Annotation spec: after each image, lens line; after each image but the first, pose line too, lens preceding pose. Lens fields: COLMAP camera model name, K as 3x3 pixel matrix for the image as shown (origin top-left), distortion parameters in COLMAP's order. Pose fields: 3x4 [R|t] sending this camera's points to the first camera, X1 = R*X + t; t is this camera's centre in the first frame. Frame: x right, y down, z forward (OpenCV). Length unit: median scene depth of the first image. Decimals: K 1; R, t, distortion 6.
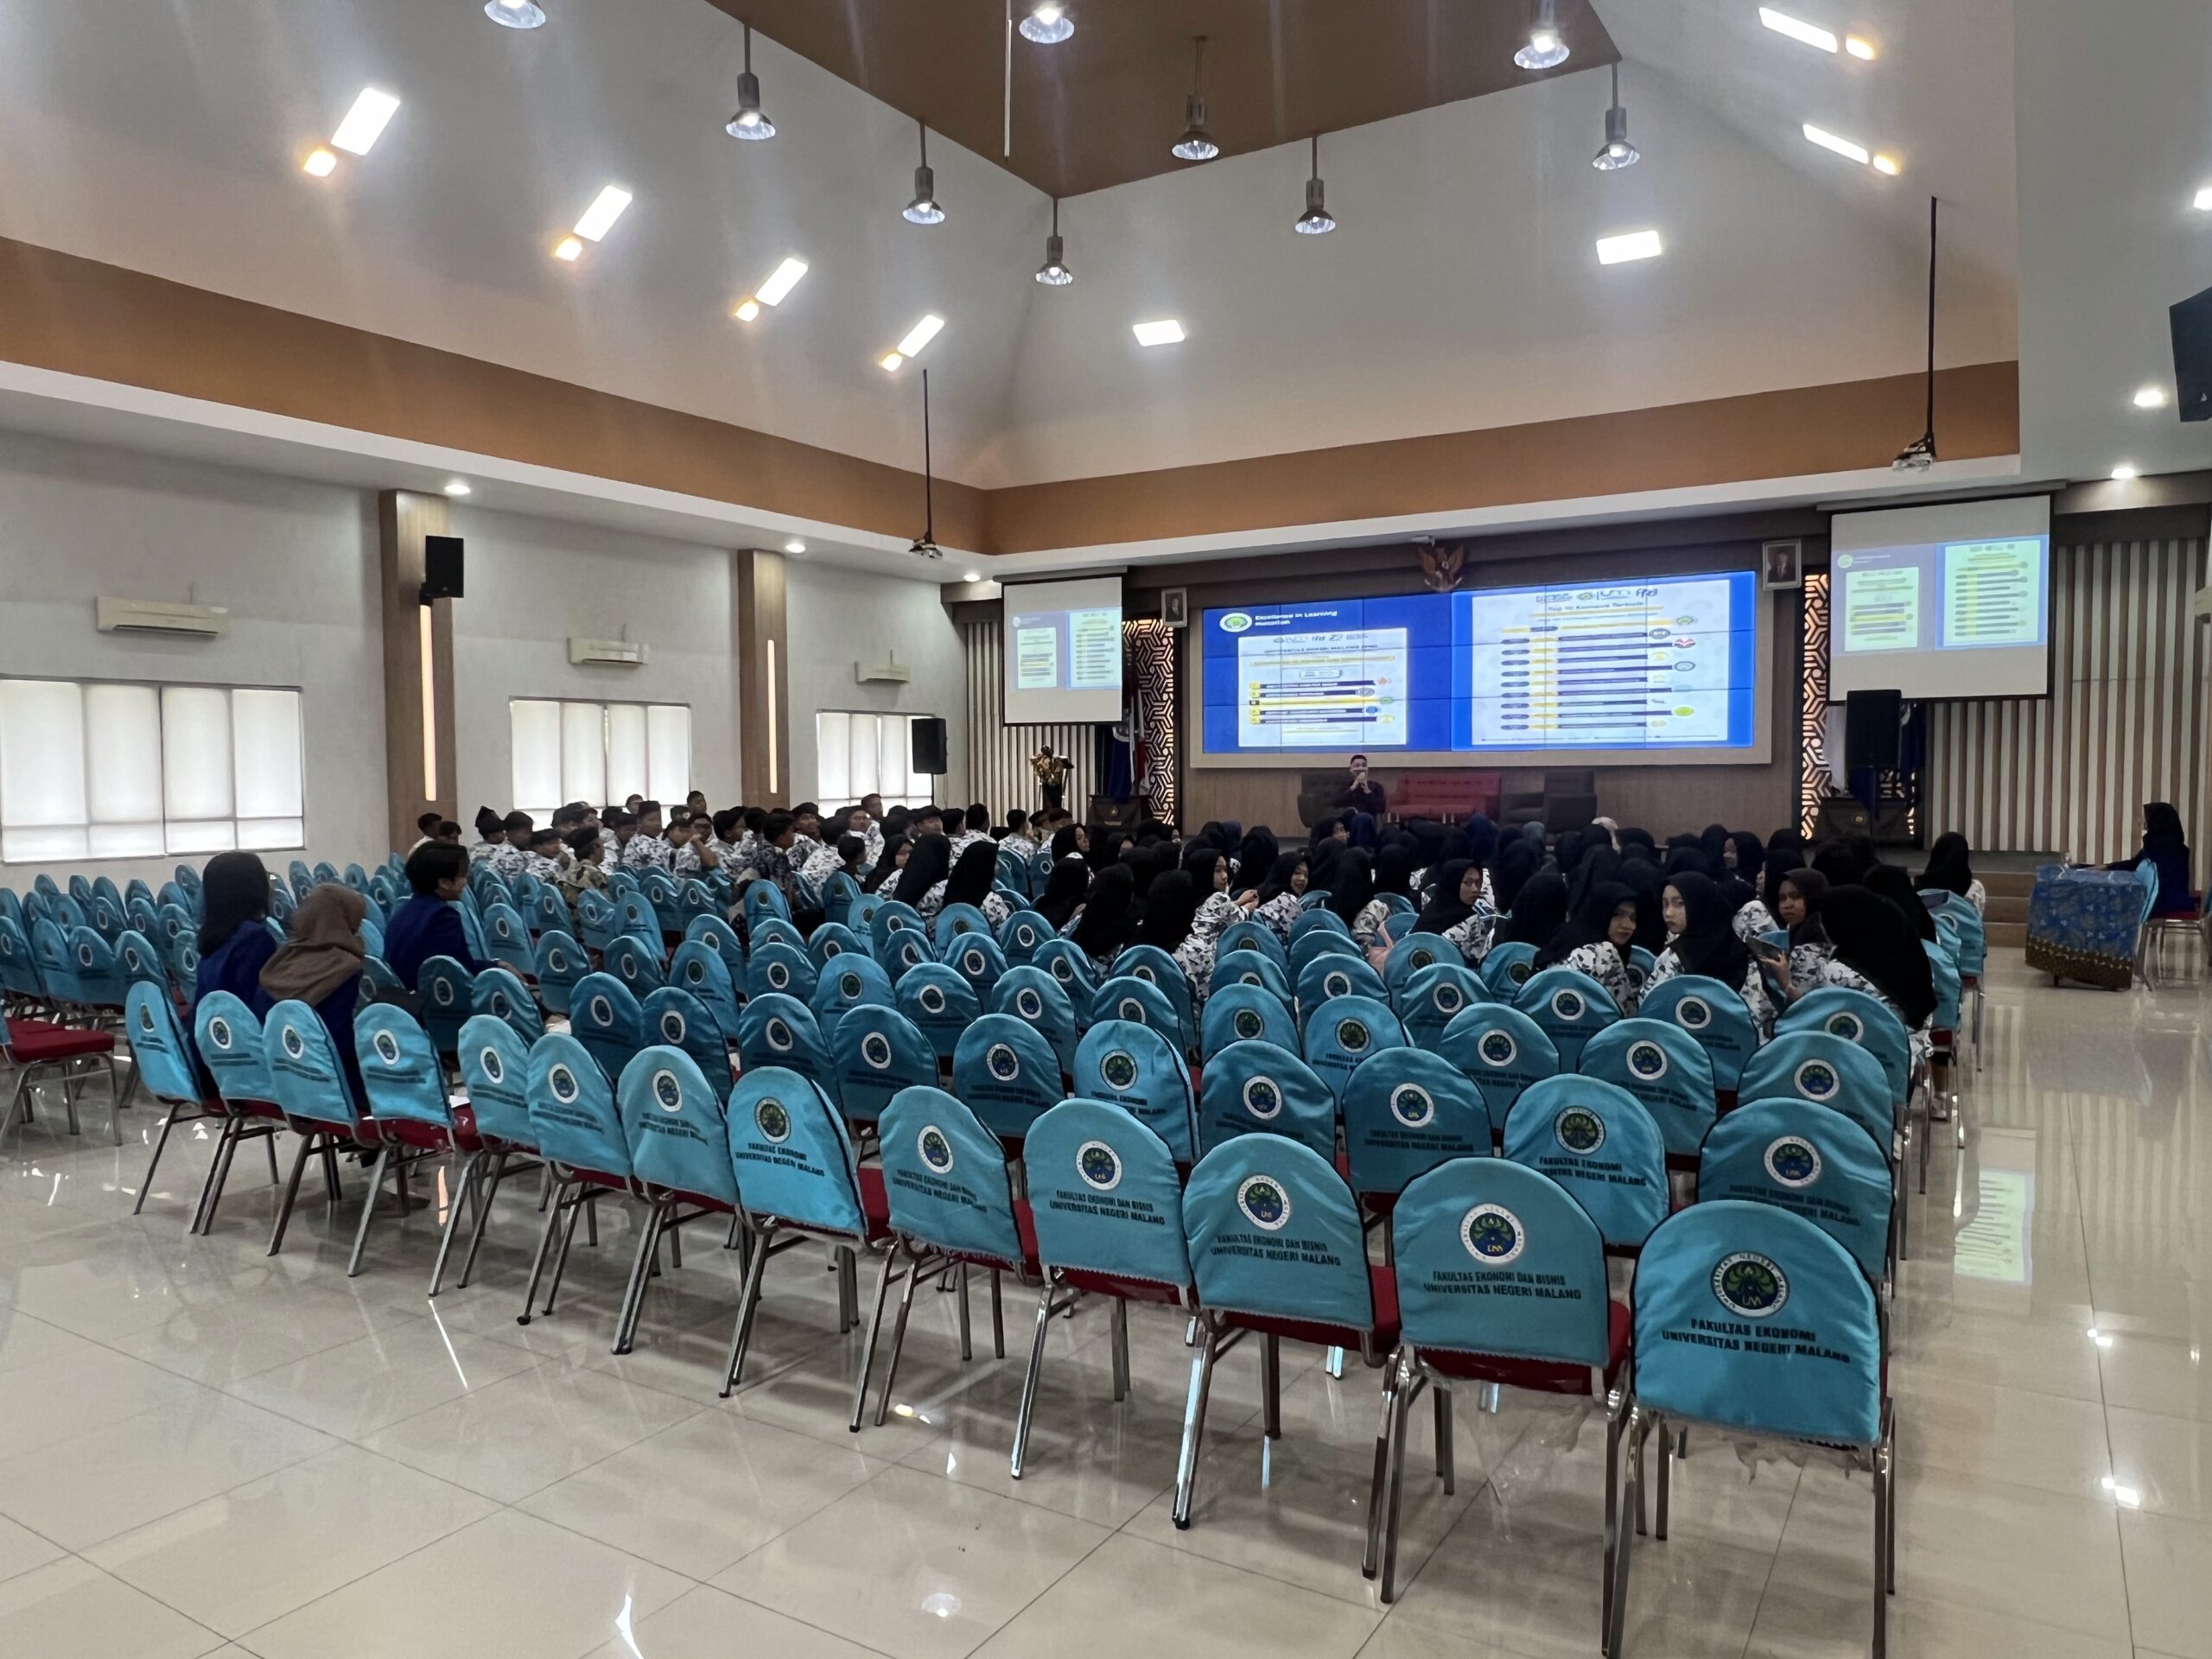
lens RADIAL K [[1521.8, 0, 1096.6], [0, 1521.8, 842.7], [0, 0, 1]] dist [0.001705, -0.001673]
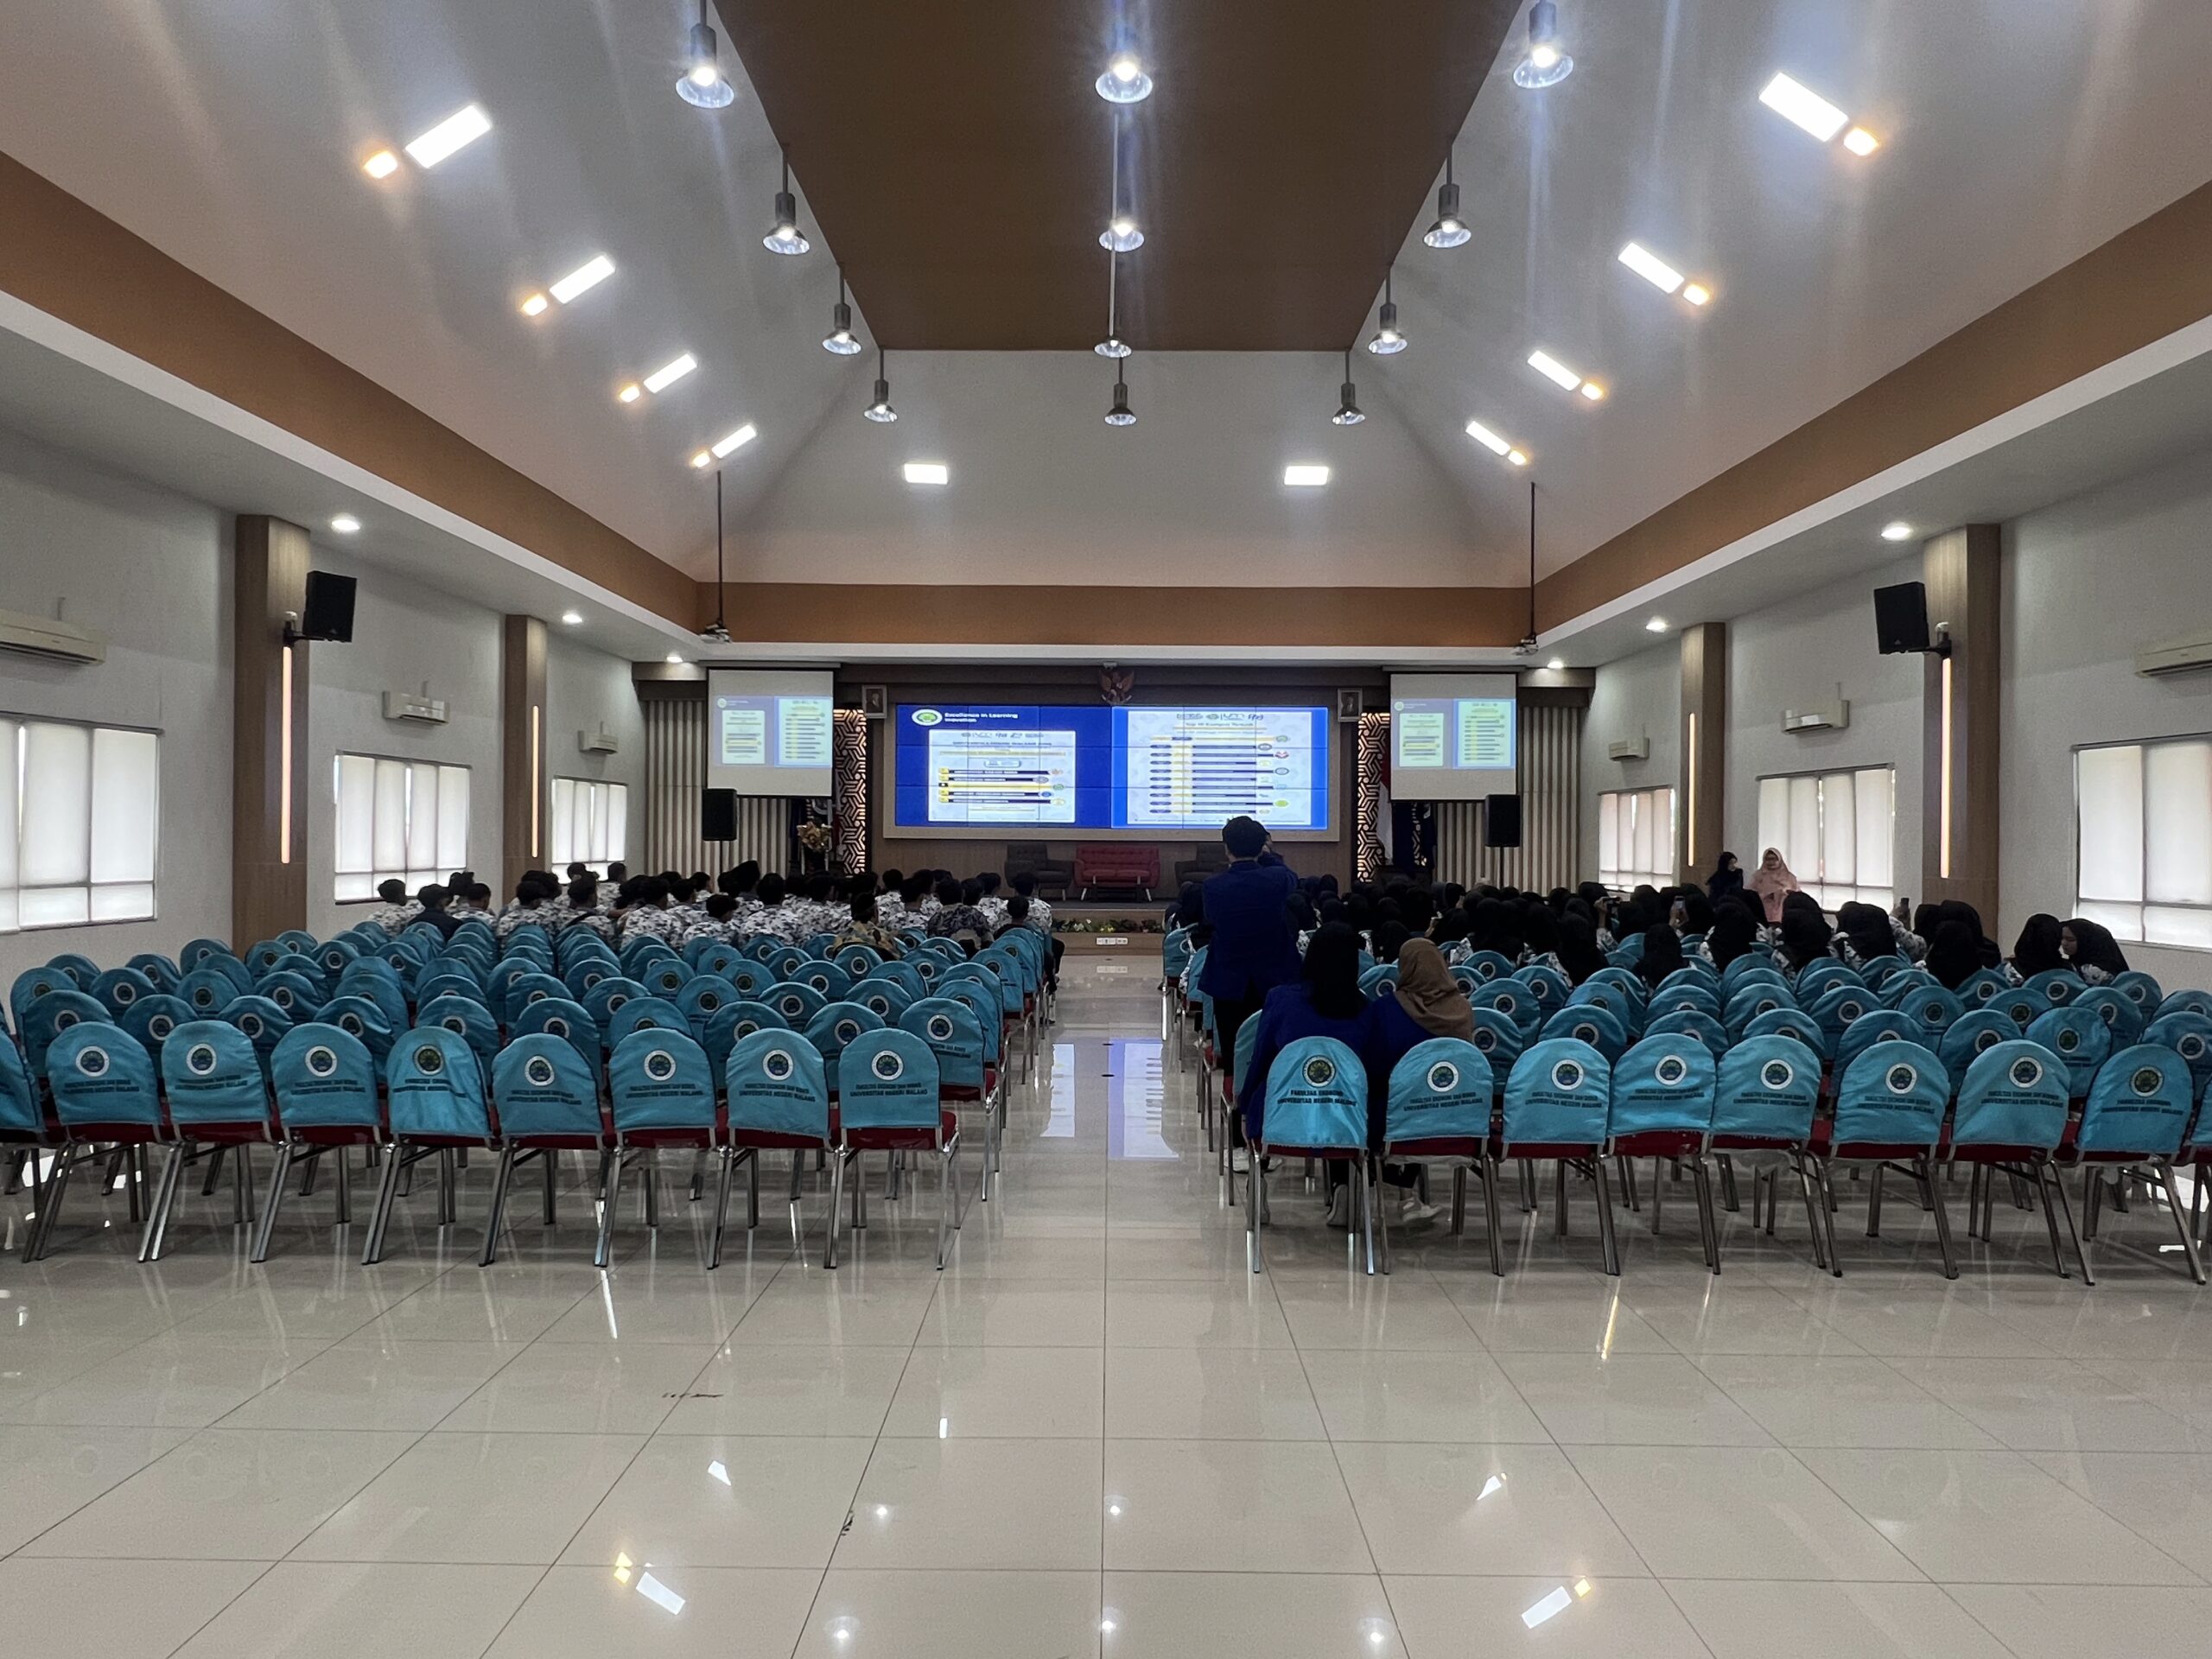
lens RADIAL K [[1259.6, 0, 1108.5], [0, 1259.6, 837.0], [0, 0, 1]] dist [-0.001824, -0.001238]
pose [[0.850635, 0.015210, 0.525536, -0.353067], [0.011843, 0.998773, -0.048076, -0.001445], [-0.525623, 0.047119, 0.849412, 0.100151]]
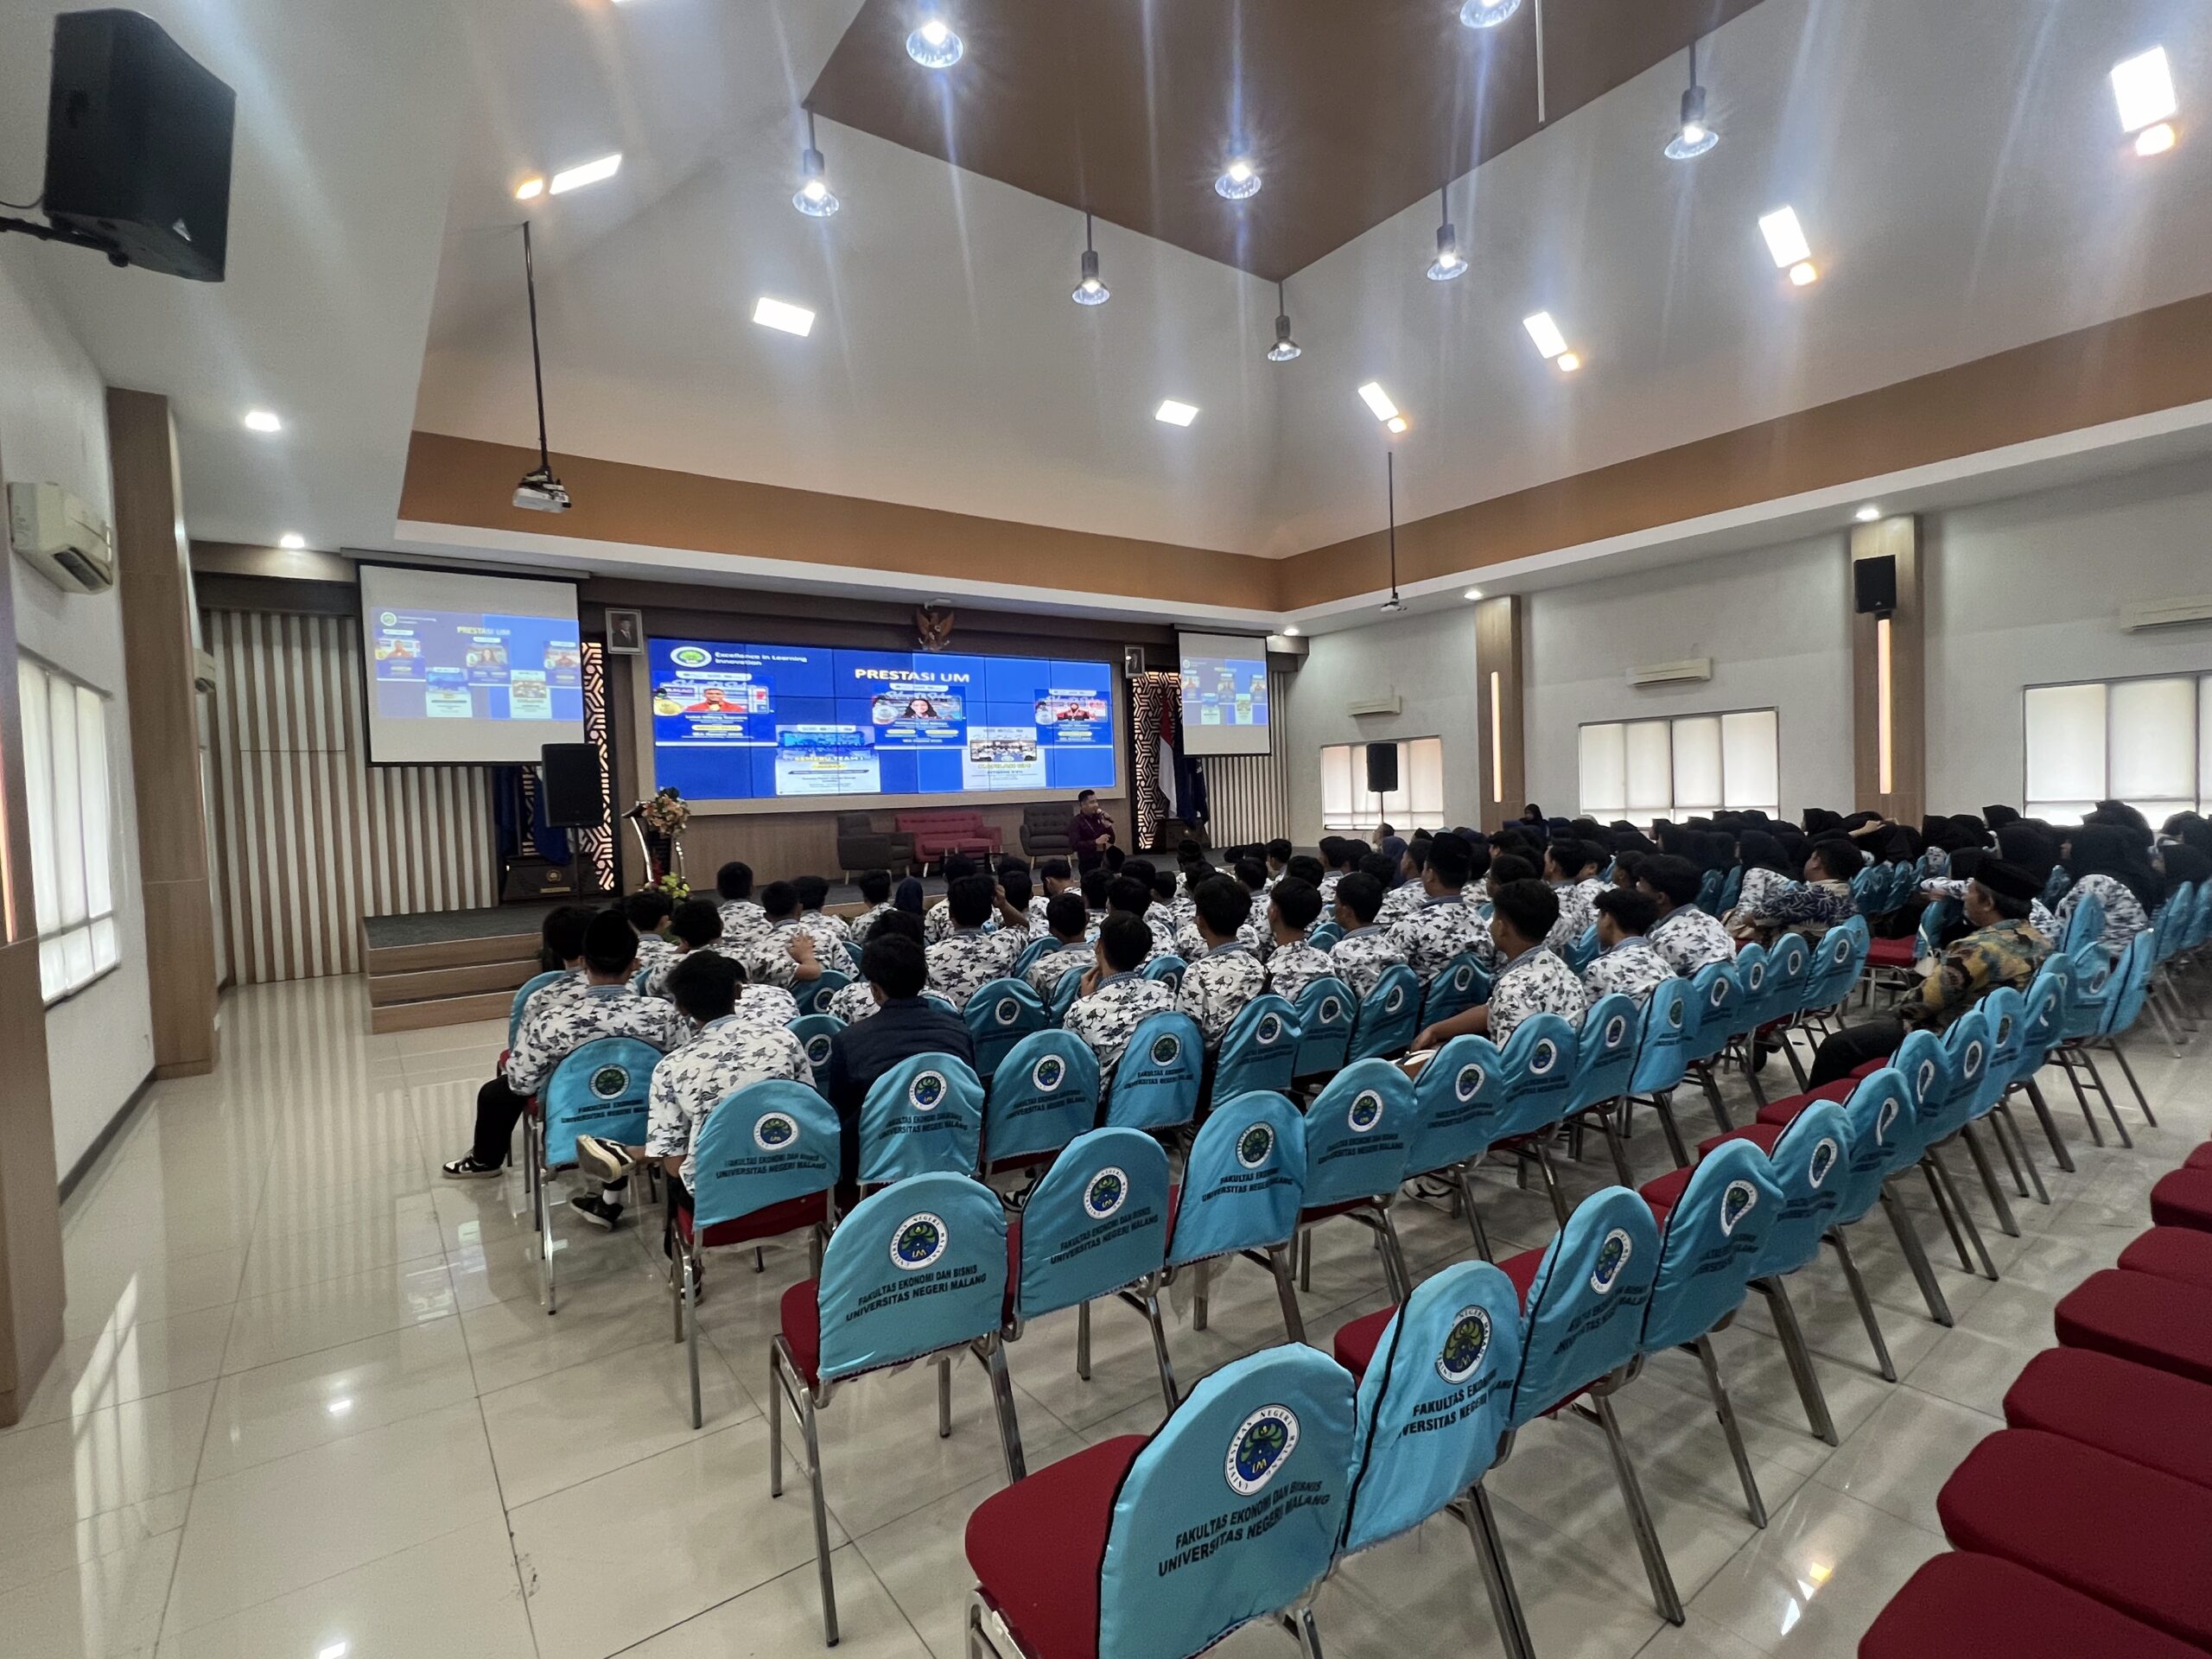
lens RADIAL K [[1030.2, 0, 1105.6], [0, 1030.2, 837.3], [0, 0, 1]] dist [0.000211, -0.000143]
pose [[0.371048, -0.043925, 0.927574, -0.455593], [0.082251, 0.996509, 0.014288, -0.028970], [-0.924964, 0.070992, 0.373365, 0.628807]]
